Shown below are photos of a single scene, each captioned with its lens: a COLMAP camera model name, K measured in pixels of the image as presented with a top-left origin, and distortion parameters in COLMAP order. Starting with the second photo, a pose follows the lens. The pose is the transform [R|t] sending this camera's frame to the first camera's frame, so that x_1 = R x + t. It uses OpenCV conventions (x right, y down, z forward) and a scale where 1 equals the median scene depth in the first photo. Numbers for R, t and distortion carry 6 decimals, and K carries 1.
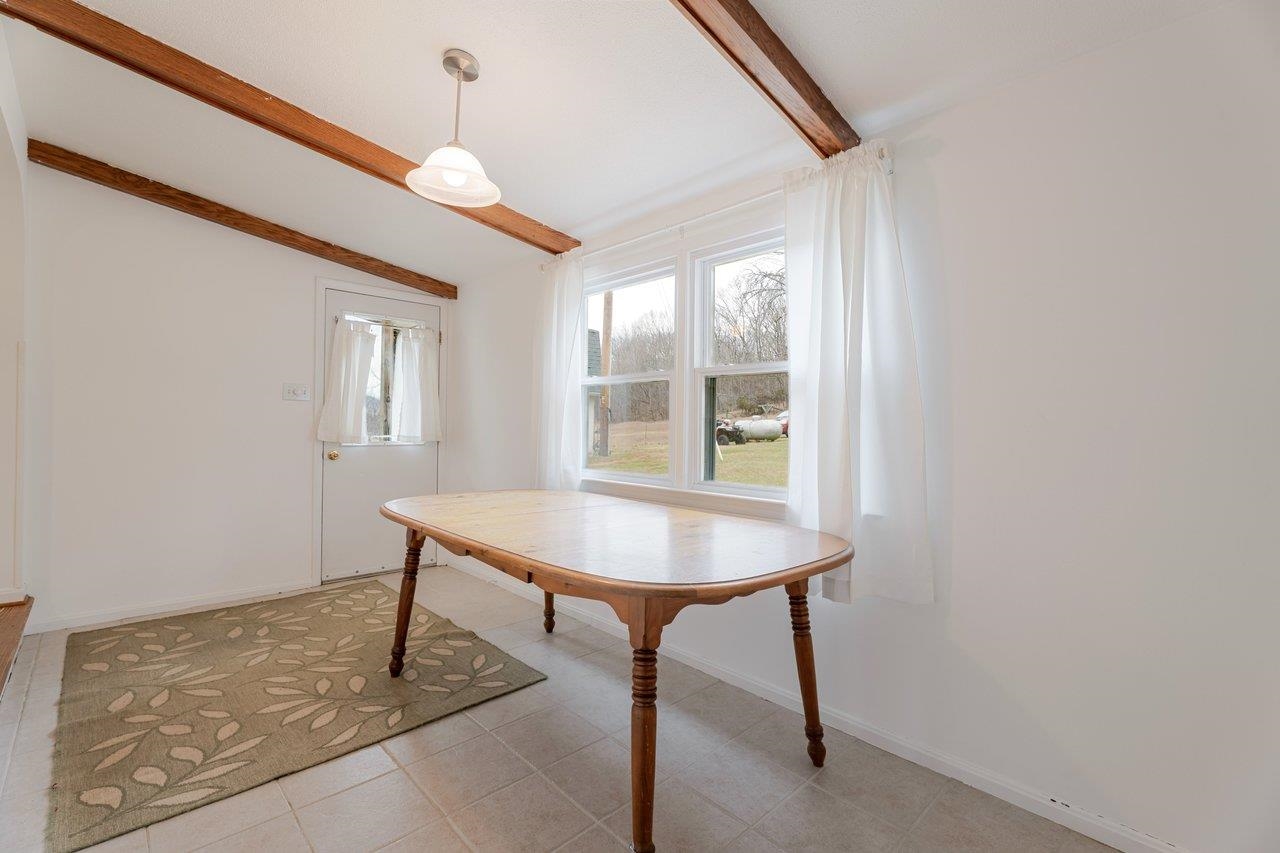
lens RADIAL K [[563.0, 0, 640.0], [0, 563.0, 426.5], [0, 0, 1]] dist [-0.002224, -0.000257]
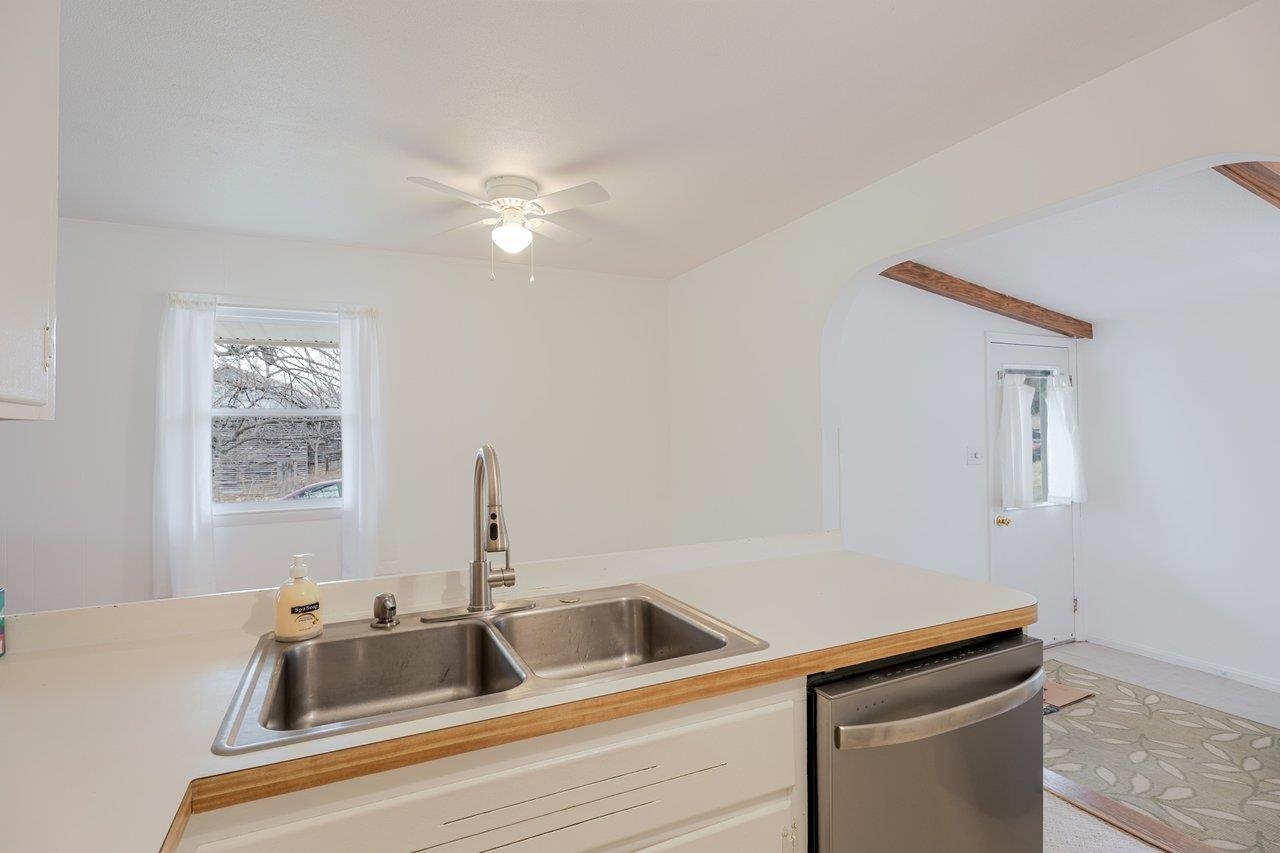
lens RADIAL K [[623.5, 0, 640.0], [0, 623.5, 426.5], [0, 0, 1]] dist [-0.000588, -0.000345]
pose [[0.945816, -0.031995, -0.323122, -1.090036], [0.027243, 0.999444, -0.019219, -0.142275], [0.323557, 0.009375, 0.946162, -0.236087]]
